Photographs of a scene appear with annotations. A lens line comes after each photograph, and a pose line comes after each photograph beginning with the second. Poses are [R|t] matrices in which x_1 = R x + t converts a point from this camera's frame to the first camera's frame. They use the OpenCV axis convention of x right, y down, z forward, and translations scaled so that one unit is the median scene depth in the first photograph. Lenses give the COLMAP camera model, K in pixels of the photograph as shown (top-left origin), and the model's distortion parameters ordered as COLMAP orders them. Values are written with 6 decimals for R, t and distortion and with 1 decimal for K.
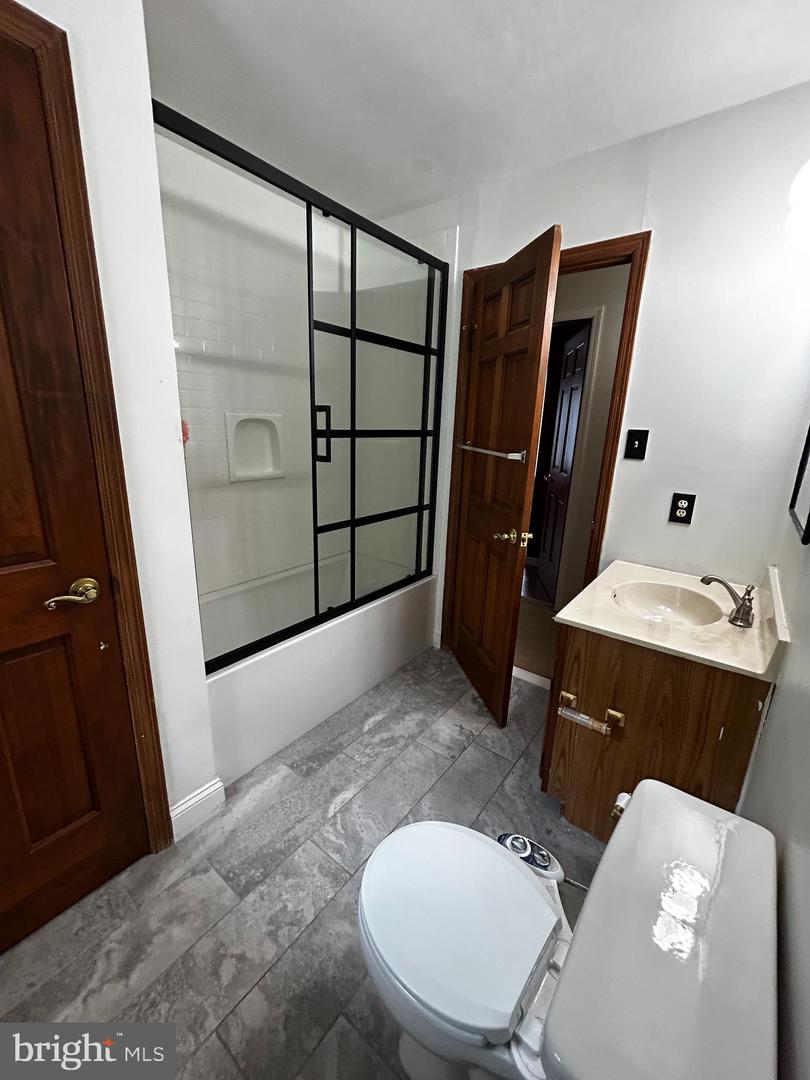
lens RADIAL K [[436.7, 0, 404.0], [0, 436.7, 541.0], [0, 0, 1]] dist [0.000836, 0.001201]
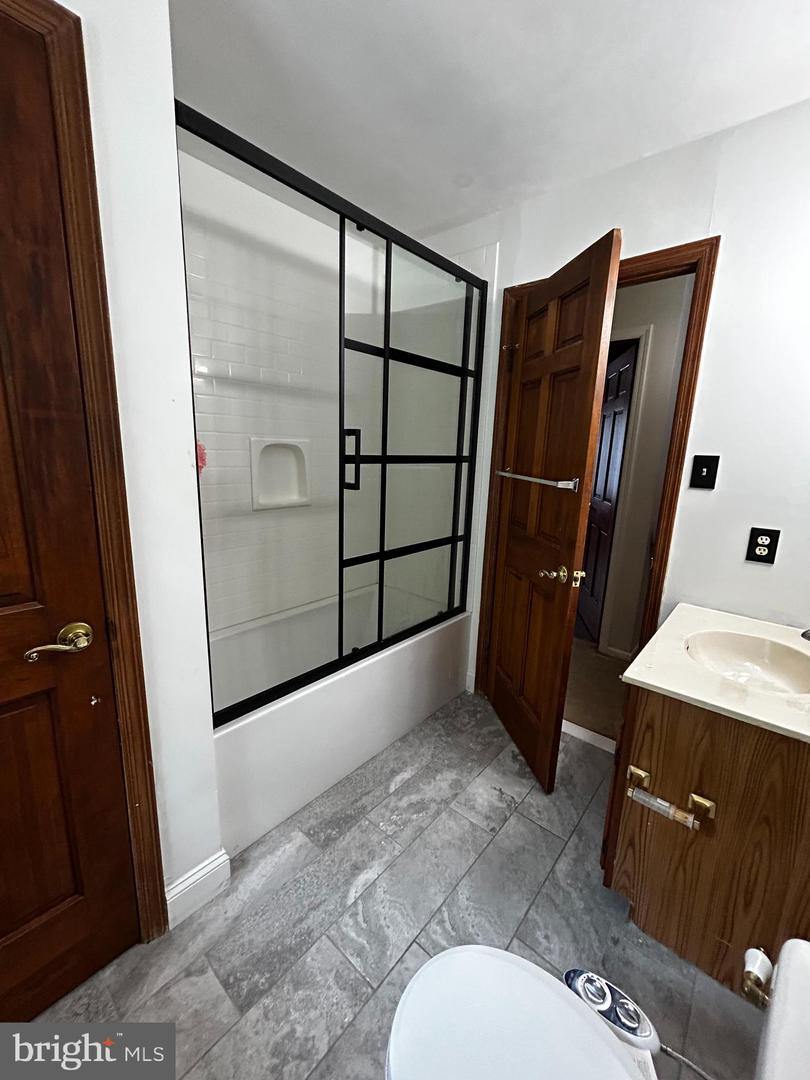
lens RADIAL K [[436.7, 0, 404.0], [0, 436.7, 541.0], [0, 0, 1]] dist [0.000836, 0.001201]
pose [[0.998247, 0.012385, -0.057882, -0.022372], [-0.015698, 0.998243, -0.057134, -0.025408], [0.057073, 0.057942, 0.996687, 0.109877]]
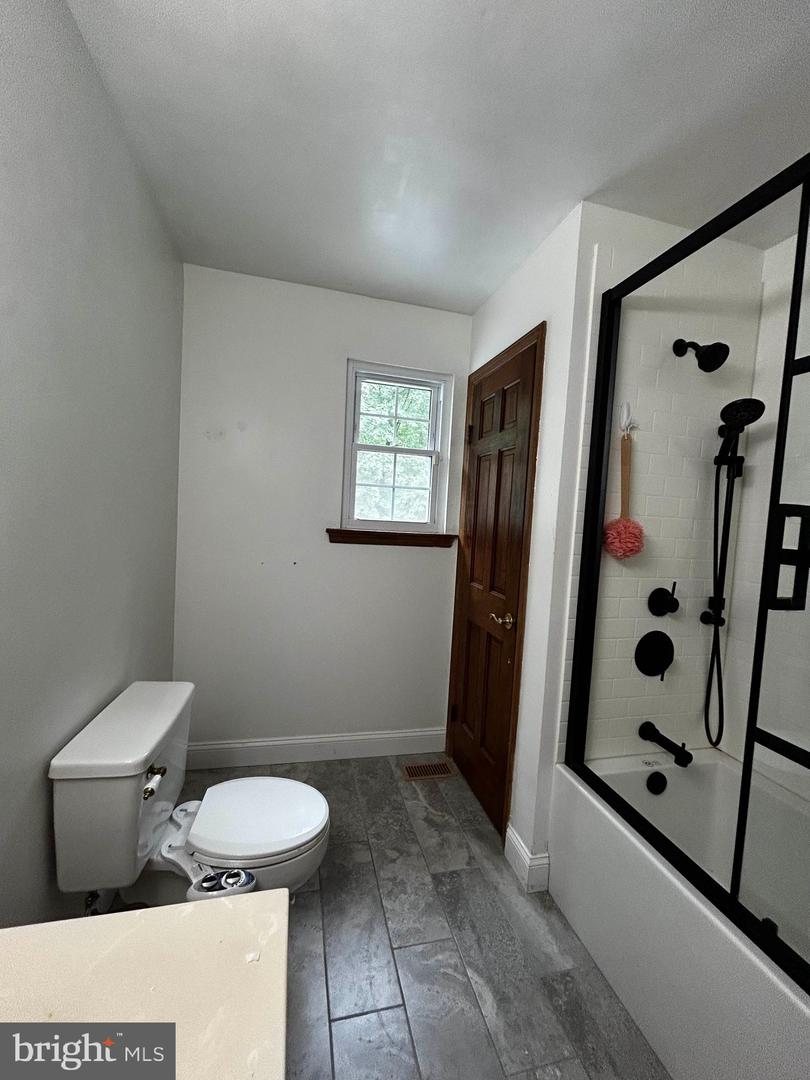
lens RADIAL K [[436.7, 0, 404.0], [0, 436.7, 541.0], [0, 0, 1]] dist [0.000836, 0.001201]
pose [[-0.620002, -0.019282, -0.784363, 0.549283], [-0.279816, 0.939396, 0.198088, -0.261535], [0.733008, 0.342292, -0.587823, 1.056834]]
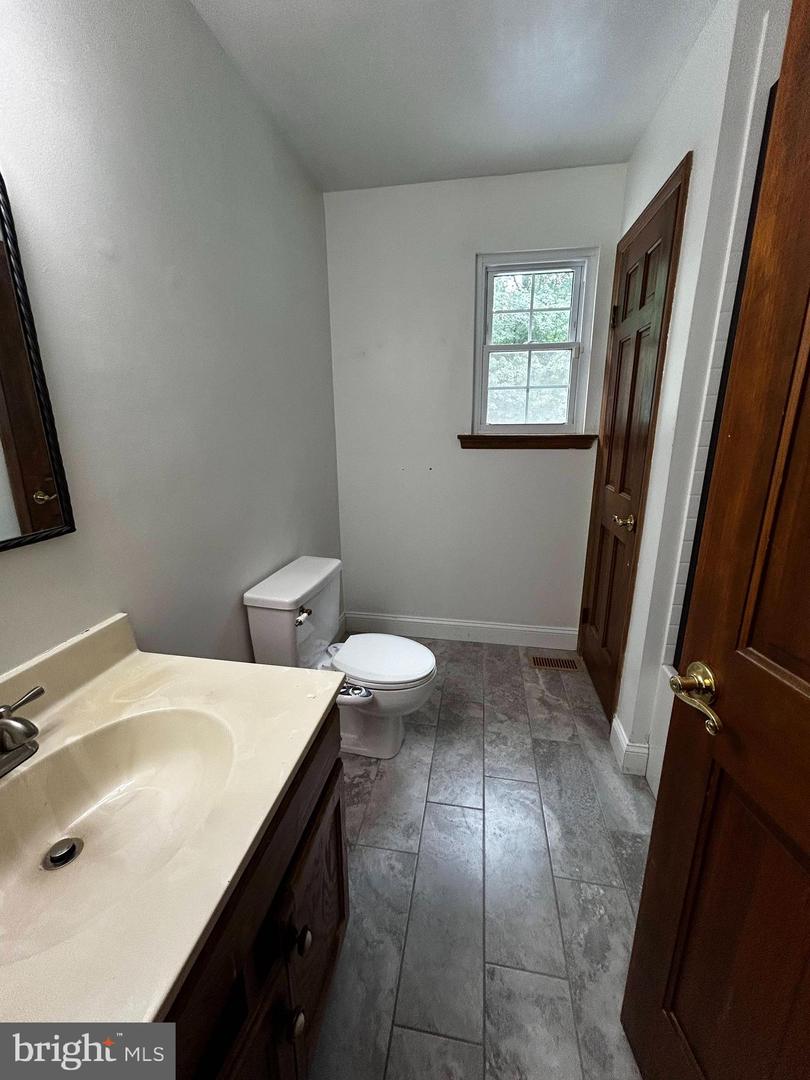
lens RADIAL K [[436.7, 0, 404.0], [0, 436.7, 541.0], [0, 0, 1]] dist [0.000836, 0.001201]
pose [[-0.888342, 0.095155, -0.449216, 0.475277], [-0.140825, 0.874693, 0.463768, -0.298878], [0.437056, 0.475245, -0.763626, 1.256728]]
